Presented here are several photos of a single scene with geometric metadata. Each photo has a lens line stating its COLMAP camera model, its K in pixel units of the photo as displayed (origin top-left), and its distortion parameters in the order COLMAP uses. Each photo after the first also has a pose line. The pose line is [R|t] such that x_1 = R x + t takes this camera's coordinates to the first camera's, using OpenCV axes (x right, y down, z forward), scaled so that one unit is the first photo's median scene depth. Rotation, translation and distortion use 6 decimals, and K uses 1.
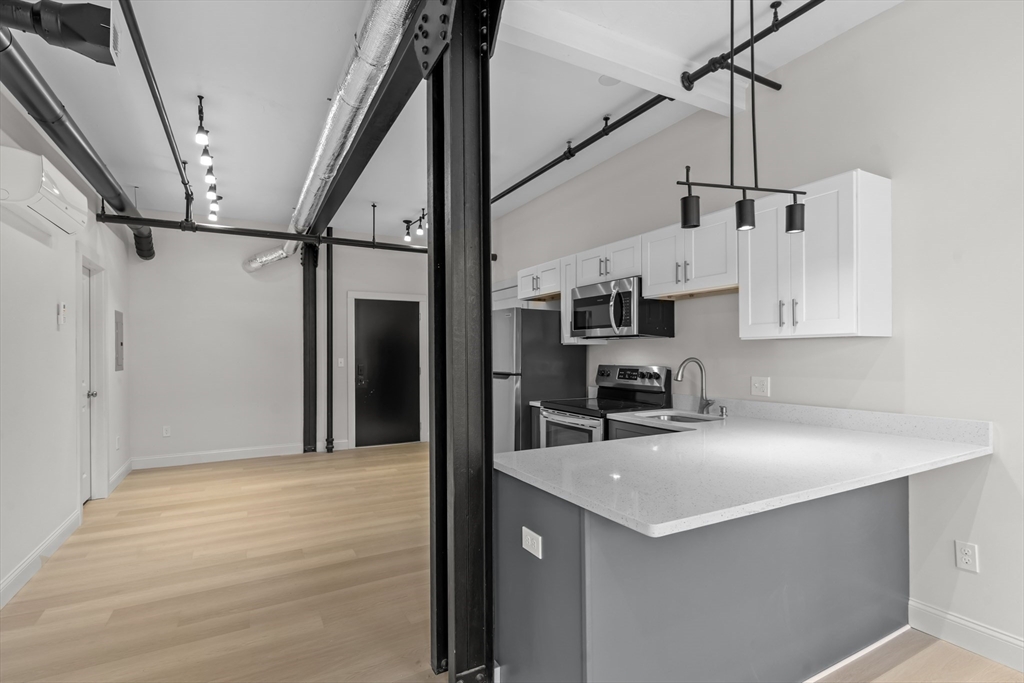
lens RADIAL K [[496.2, 0, 511.8], [0, 496.2, 350.7], [0, 0, 1]] dist [0.003725, 0.000278]
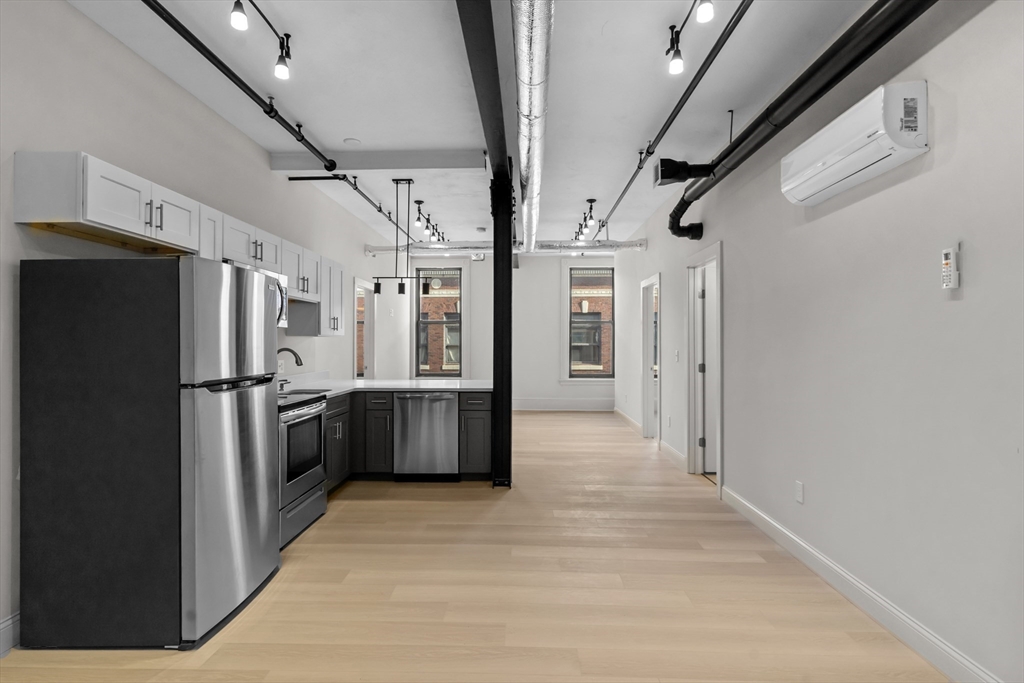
lens RADIAL K [[503.5, 0, 508.5], [0, 503.5, 338.7], [0, 0, 1]] dist [-0.000372, -0.000376]
pose [[-0.862414, 0.010214, 0.506101, -0.699660], [0.003303, 0.999889, -0.014552, 0.009513], [-0.506193, -0.010878, -0.862352, 1.598855]]
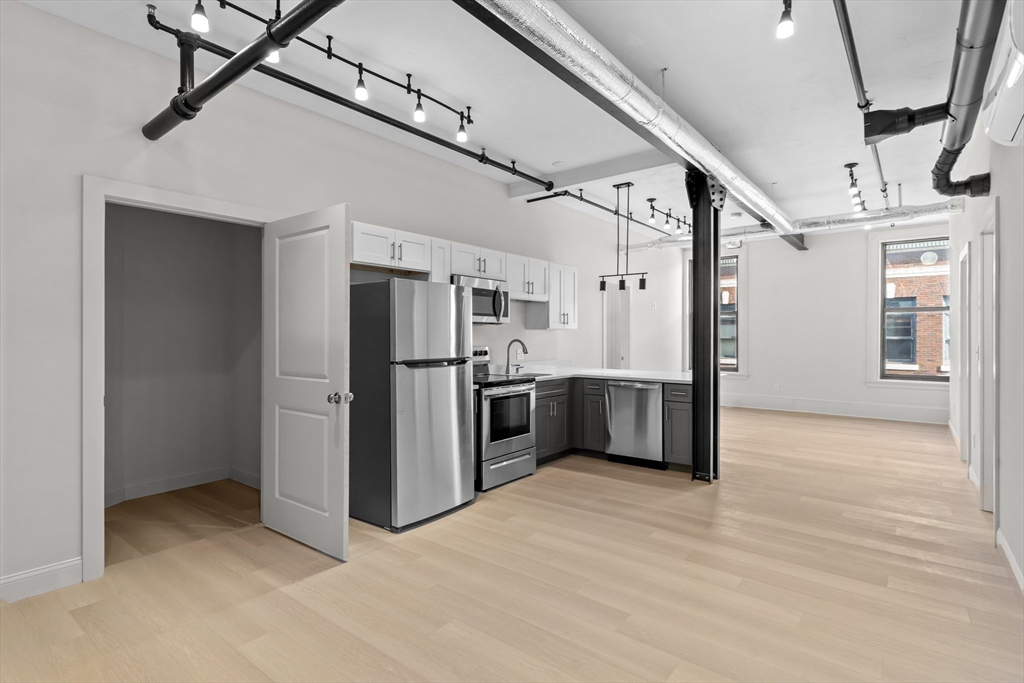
lens RADIAL K [[504.3, 0, 510.6], [0, 504.3, 335.1], [0, 0, 1]] dist [0.000519, 0.000184]
pose [[-0.392851, 0.006944, 0.919576, -0.995033], [-0.001454, 0.999966, -0.008172, 0.012119], [-0.919601, -0.004547, -0.392827, 1.447183]]
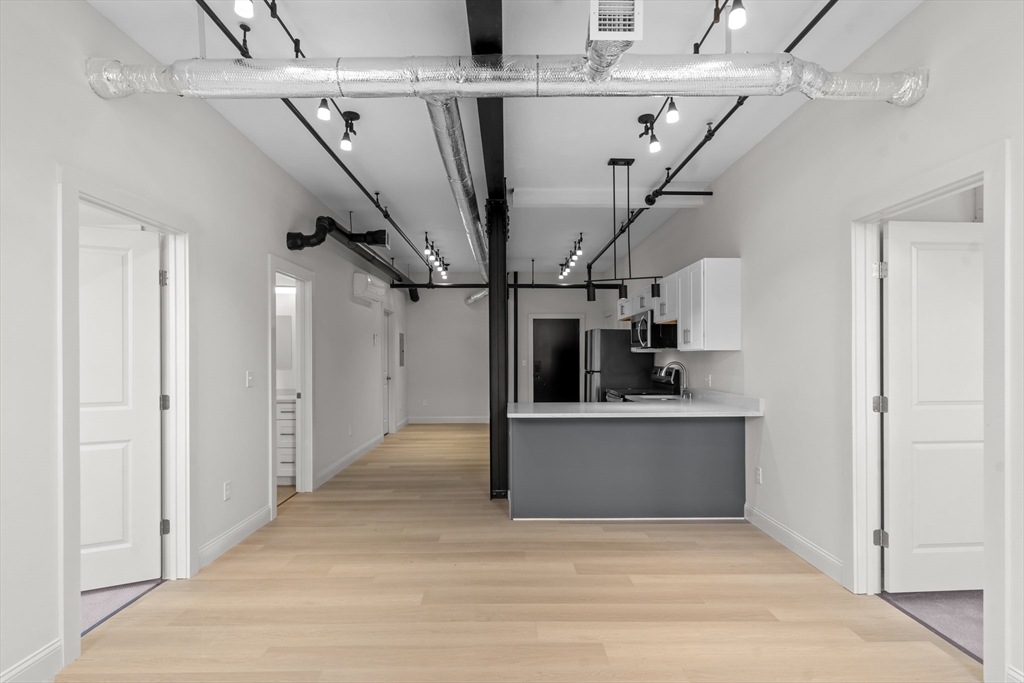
lens RADIAL K [[503.1, 0, 513.9], [0, 503.1, 354.9], [0, 0, 1]] dist [0.001671, 0.000086]
pose [[0.885163, 0.002540, -0.465274, 0.571009], [-0.000457, 0.999989, 0.004588, -0.013134], [0.465280, -0.003848, 0.885155, -0.578496]]
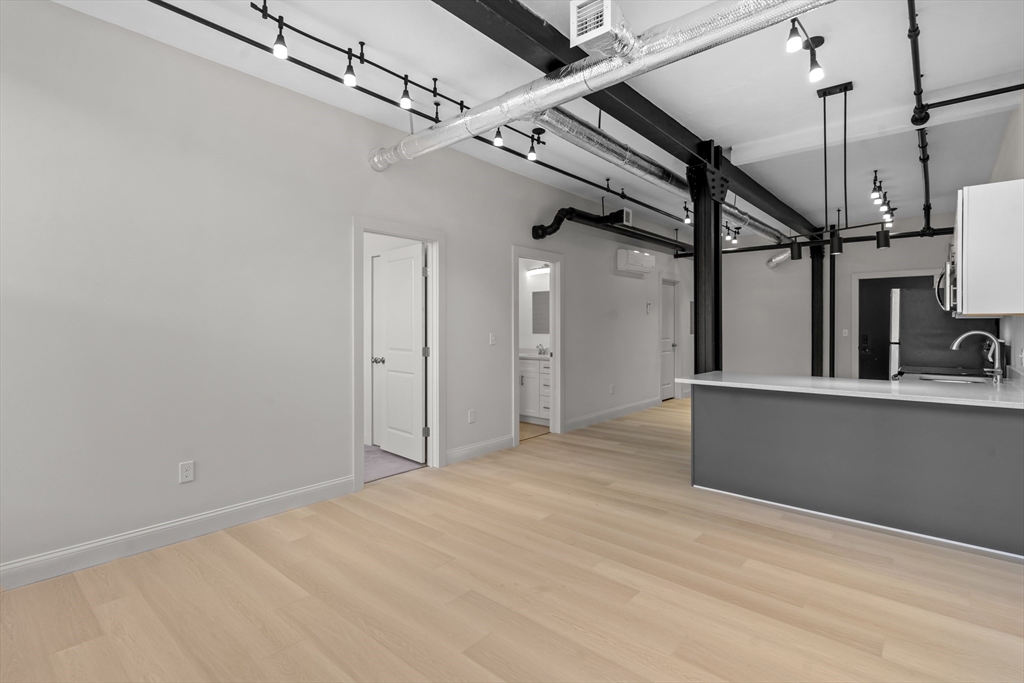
lens RADIAL K [[495.4, 0, 507.9], [0, 495.4, 327.3], [0, 0, 1]] dist [0.003333, 0.000776]
pose [[0.345260, 0.009229, -0.938462, 0.928241], [0.001489, 0.999945, 0.010381, -0.006423], [0.938506, -0.004981, 0.345227, -0.361806]]
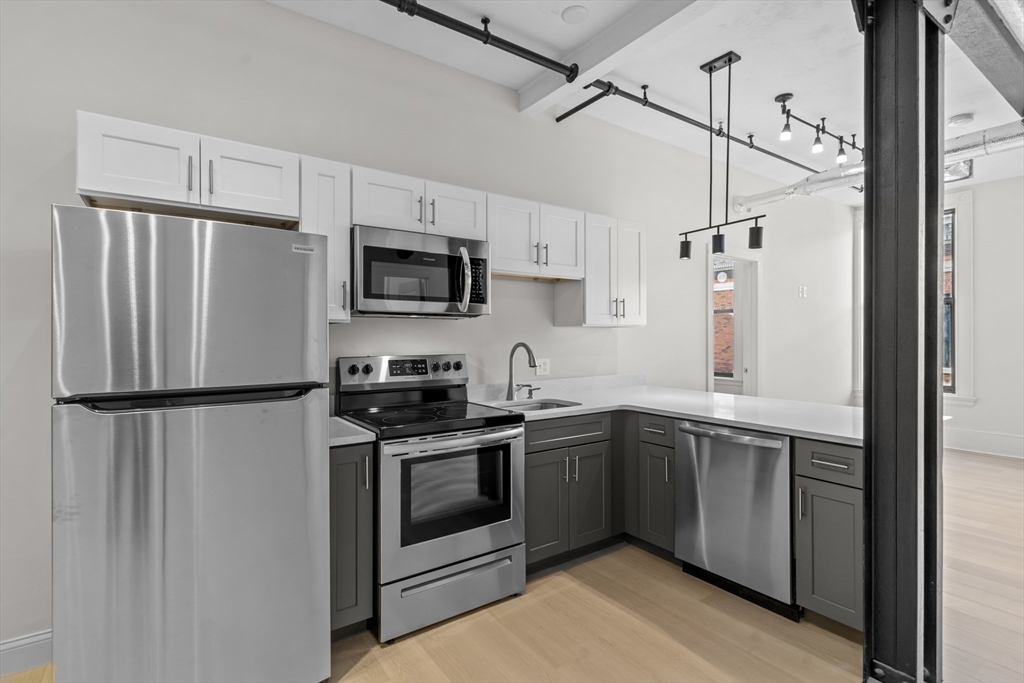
lens RADIAL K [[490.5, 0, 510.5], [0, 490.5, 337.2], [0, 0, 1]] dist [0.001929, 0.000807]
pose [[-0.114090, 0.004946, 0.993458, -0.505130], [-0.000585, 0.999987, -0.005046, 0.007193], [-0.993470, -0.001156, -0.114085, 0.981475]]
